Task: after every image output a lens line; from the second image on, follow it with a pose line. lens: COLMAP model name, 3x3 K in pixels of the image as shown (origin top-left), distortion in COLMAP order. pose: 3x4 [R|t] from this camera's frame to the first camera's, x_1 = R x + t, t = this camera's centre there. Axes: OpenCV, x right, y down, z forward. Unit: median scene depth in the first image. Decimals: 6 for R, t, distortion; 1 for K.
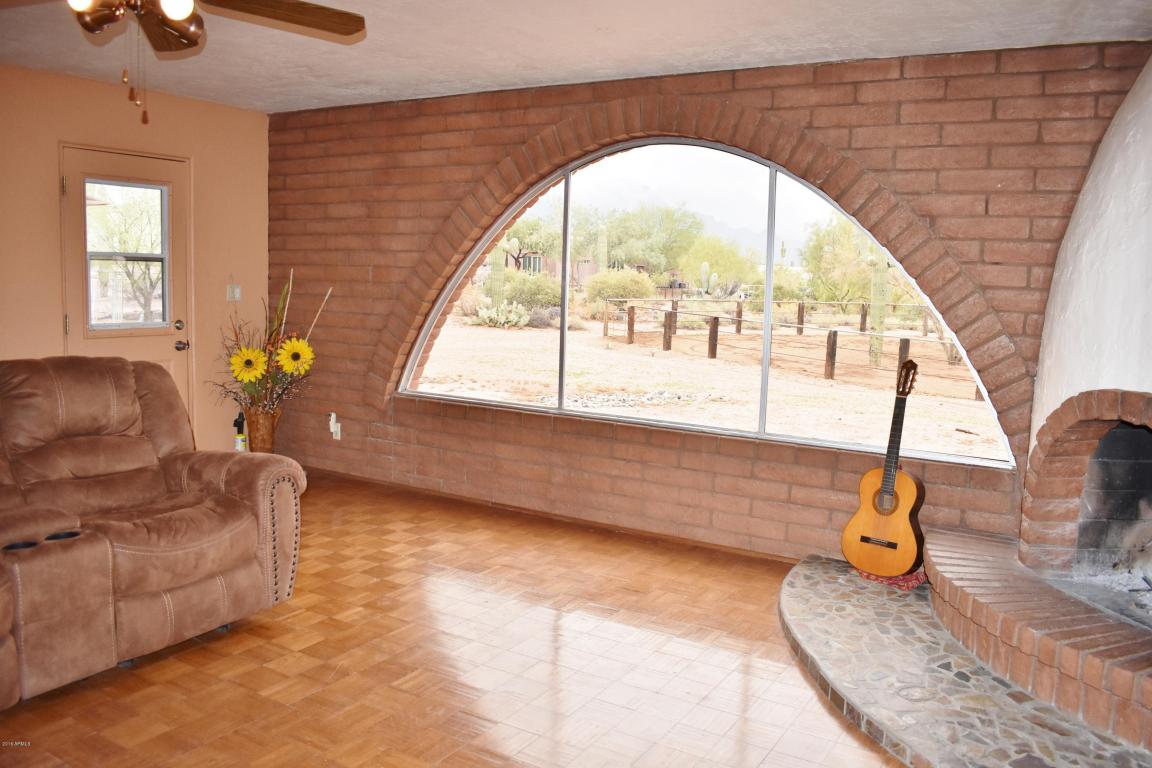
lens RADIAL K [[896.7, 0, 576.5], [0, 896.7, 381.0], [0, 0, 1]] dist [-0.095660, 0.008271]
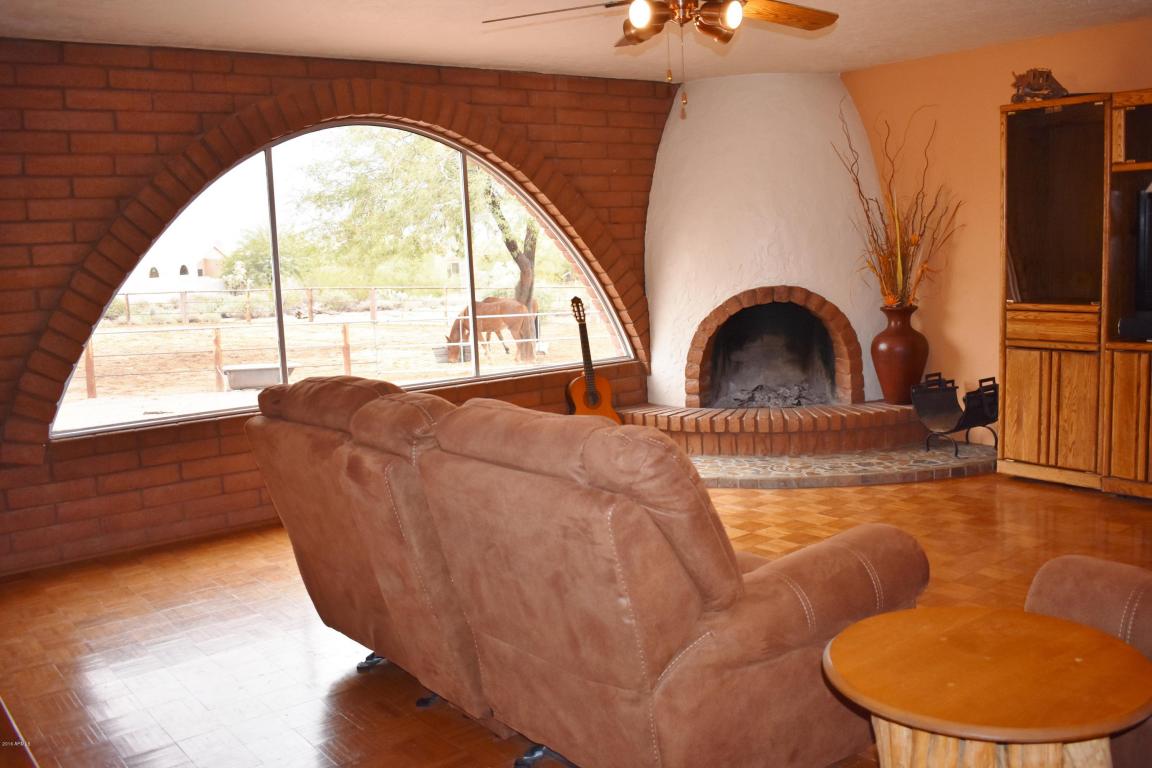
lens RADIAL K [[1070.2, 0, 575.7], [0, 1070.2, 384.2], [0, 0, 1]] dist [-0.064166, 0.000000]
pose [[0.364967, -0.174102, 0.914597, -1.175765], [0.157969, 0.979696, 0.123457, -0.095242], [-0.917521, 0.099420, 0.385059, 0.370305]]
